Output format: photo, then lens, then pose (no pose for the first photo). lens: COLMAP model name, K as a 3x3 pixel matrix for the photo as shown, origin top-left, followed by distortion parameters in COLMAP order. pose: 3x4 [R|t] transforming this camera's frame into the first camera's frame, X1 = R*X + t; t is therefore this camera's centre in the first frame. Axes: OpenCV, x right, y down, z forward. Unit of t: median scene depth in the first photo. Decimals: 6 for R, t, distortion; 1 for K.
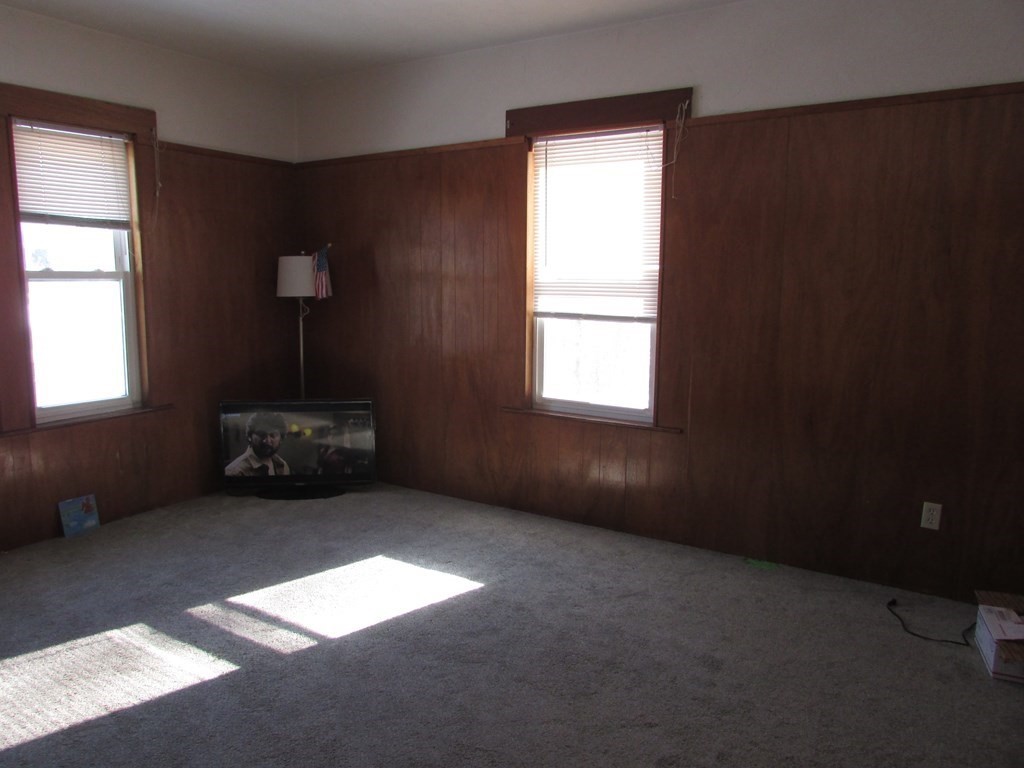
lens RADIAL K [[737.0, 0, 501.6], [0, 737.0, 384.2], [0, 0, 1]] dist [-0.011648, -0.002400]
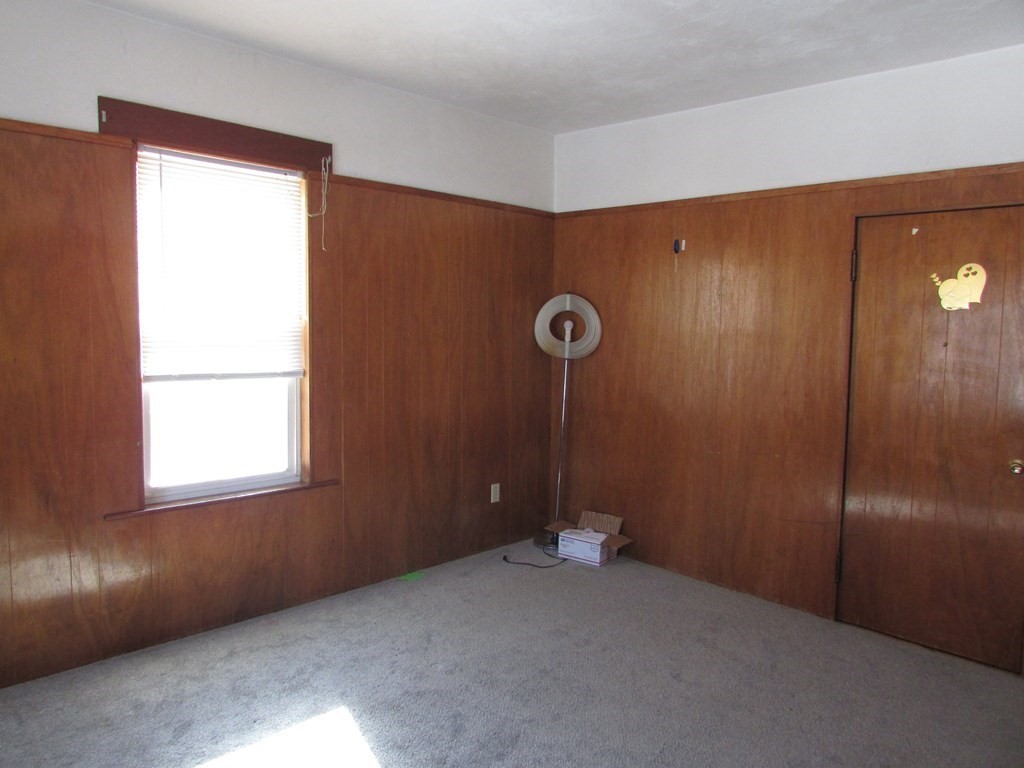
lens RADIAL K [[737.0, 0, 501.8], [0, 737.0, 385.0], [0, 0, 1]] dist [-0.011648, -0.002400]
pose [[0.220137, -0.093537, 0.970974, -0.696484], [0.124403, 0.989956, 0.067161, -0.109537], [-0.967504, 0.106008, 0.229562, 0.559461]]
